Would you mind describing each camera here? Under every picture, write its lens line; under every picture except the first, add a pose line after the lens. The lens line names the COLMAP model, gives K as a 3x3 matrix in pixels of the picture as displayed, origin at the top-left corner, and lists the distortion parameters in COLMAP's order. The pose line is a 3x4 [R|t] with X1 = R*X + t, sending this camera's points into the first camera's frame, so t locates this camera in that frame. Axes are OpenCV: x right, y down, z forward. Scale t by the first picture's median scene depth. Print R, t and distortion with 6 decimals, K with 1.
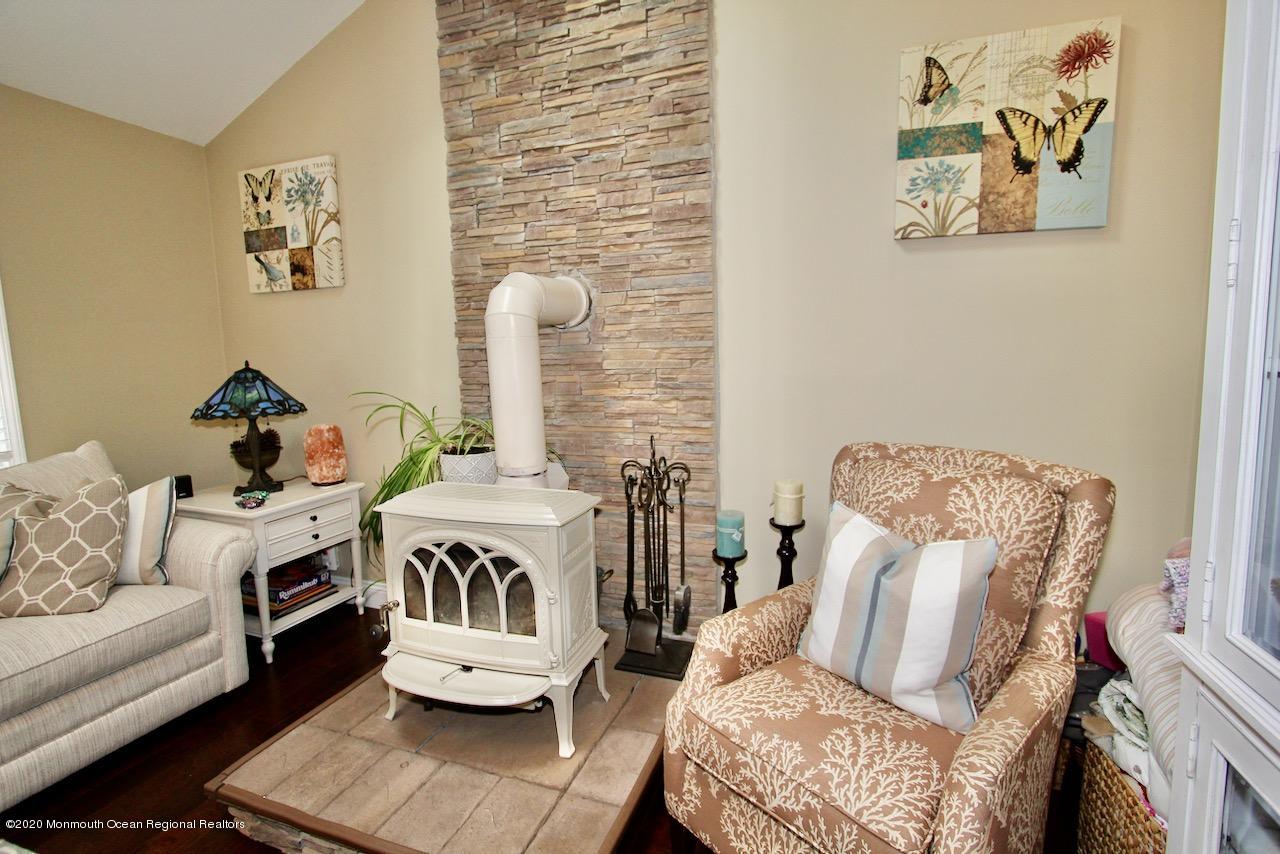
lens RADIAL K [[585.2, 0, 643.5], [0, 585.2, 424.1], [0, 0, 1]] dist [0.002101, -0.000406]
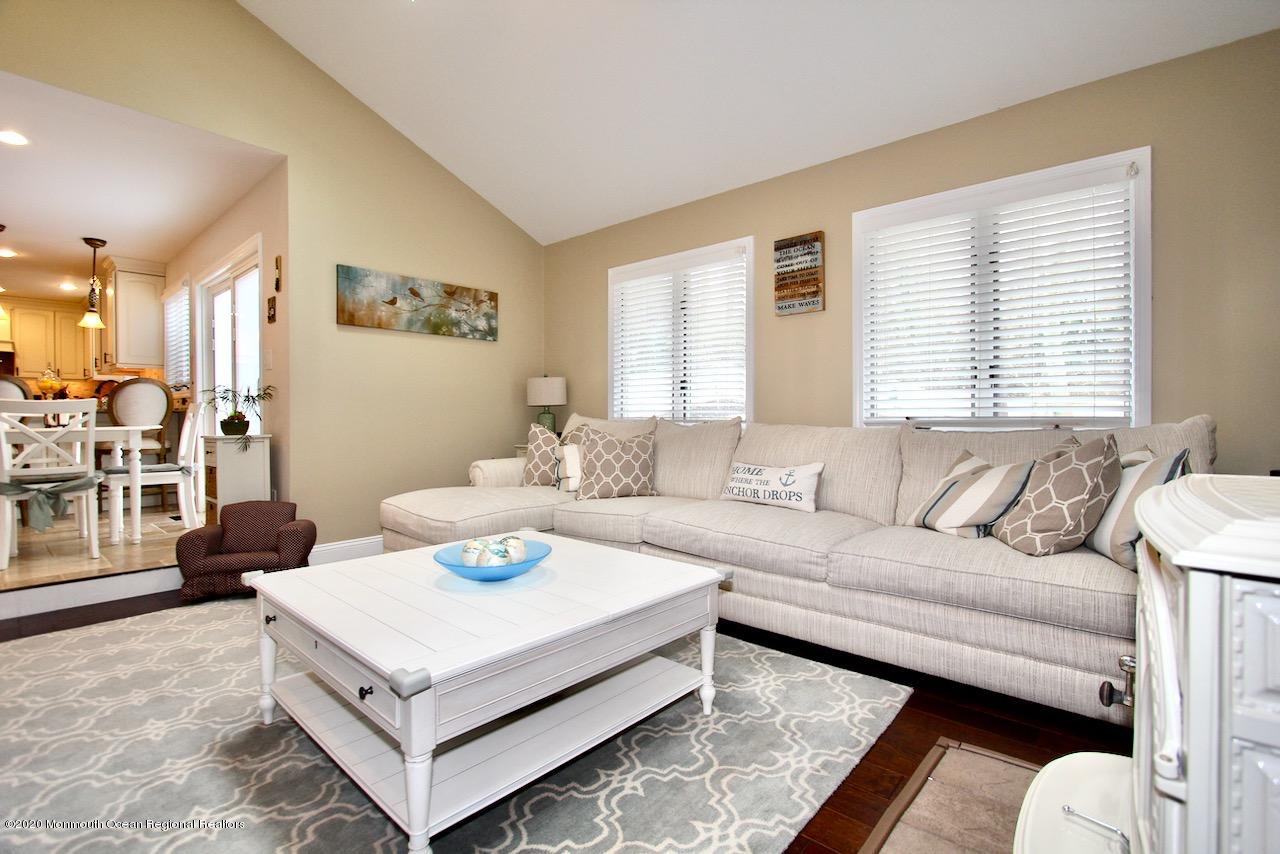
lens RADIAL K [[585.2, 0, 653.8], [0, 585.2, 419.7], [0, 0, 1]] dist [0.002101, -0.000406]
pose [[-0.342787, 0.035773, -0.938732, 0.191200], [-0.103700, 0.991727, 0.075659, 0.062005], [0.933672, 0.123282, -0.336241, 0.578247]]
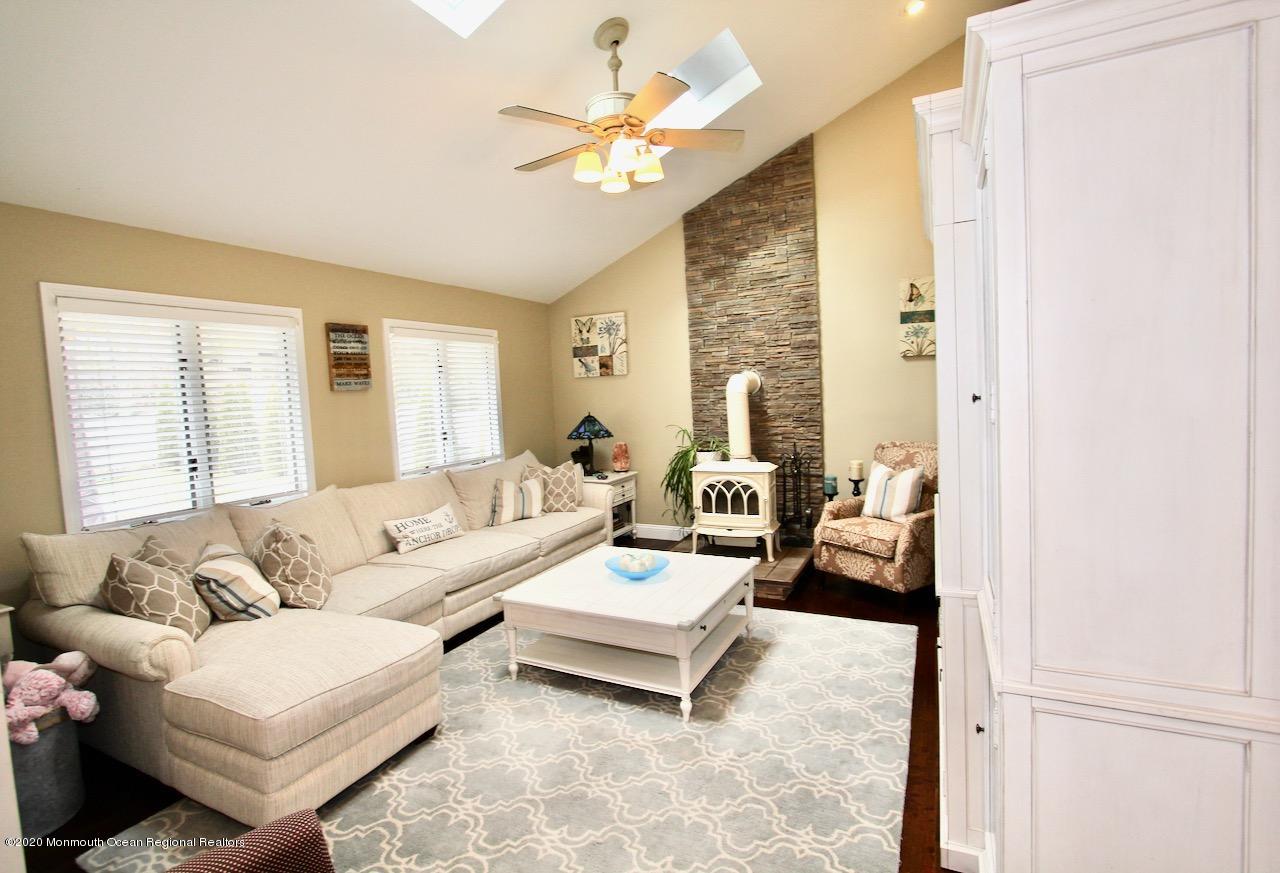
lens RADIAL K [[600.4, 0, 639.5], [0, 600.4, 433.3], [0, 0, 1]] dist [-0.001743, 0.000133]
pose [[0.993898, -0.013310, -0.109498, -0.308168], [0.007763, 0.998672, -0.050931, 0.093192], [0.110030, 0.049770, 0.992681, -1.305746]]
